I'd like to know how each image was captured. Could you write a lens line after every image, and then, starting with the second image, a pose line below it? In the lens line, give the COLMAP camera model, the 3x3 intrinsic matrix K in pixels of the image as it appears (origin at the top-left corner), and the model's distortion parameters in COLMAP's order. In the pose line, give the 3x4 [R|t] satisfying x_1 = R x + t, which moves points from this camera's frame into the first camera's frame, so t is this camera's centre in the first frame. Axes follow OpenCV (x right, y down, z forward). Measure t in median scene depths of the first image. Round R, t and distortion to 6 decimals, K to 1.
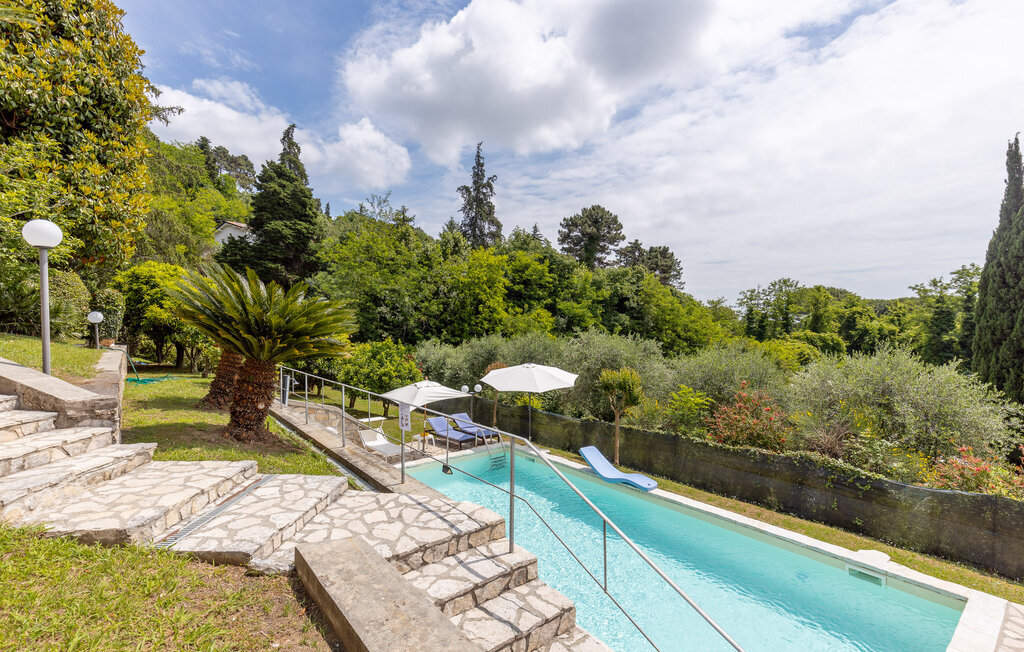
lens RADIAL K [[461.2, 0, 509.1], [0, 461.2, 328.1], [0, 0, 1]] dist [0.003391, -0.000406]
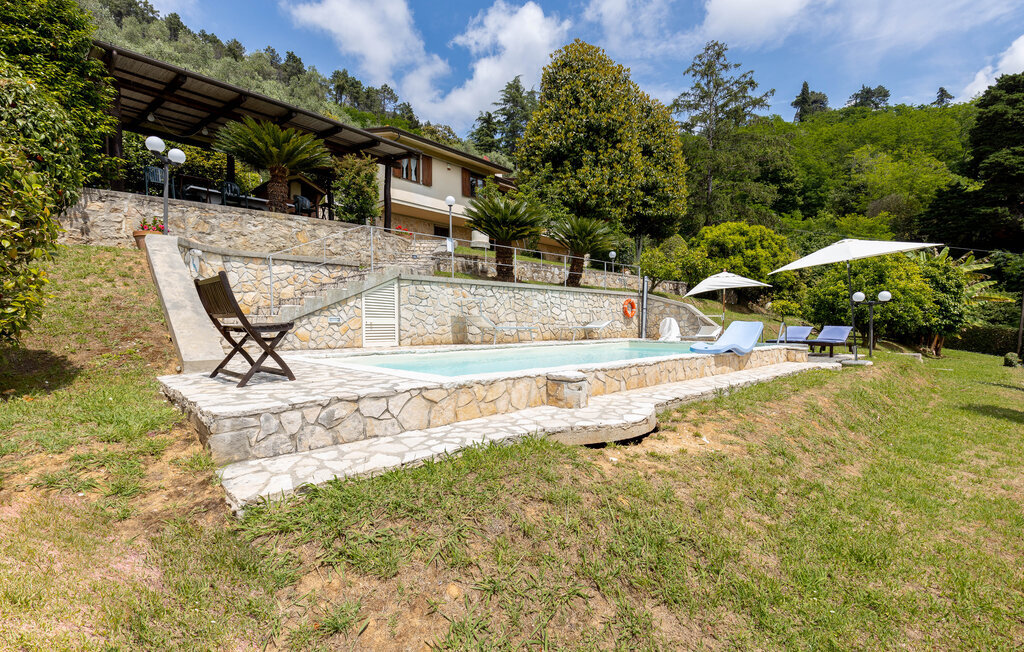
lens RADIAL K [[461.2, 0, 509.1], [0, 461.2, 328.1], [0, 0, 1]] dist [0.003391, -0.000406]
pose [[0.072890, 0.009502, -0.997295, 0.208592], [-0.007838, 0.999929, 0.008954, 0.061949], [0.997309, 0.007164, 0.072959, 0.127589]]
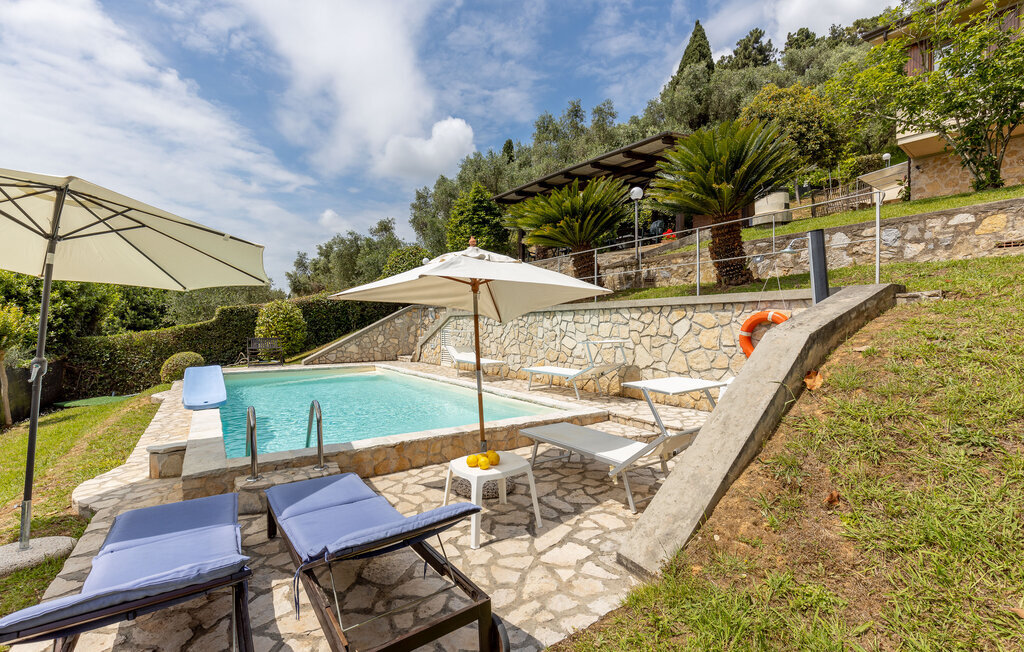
lens RADIAL K [[461.2, 0, 509.1], [0, 461.2, 328.1], [0, 0, 1]] dist [0.003391, -0.000406]
pose [[-0.999883, 0.004107, 0.014761, -0.050224], [0.004268, 0.999932, 0.010864, 0.045981], [-0.014715, 0.010926, -0.999832, 0.359448]]
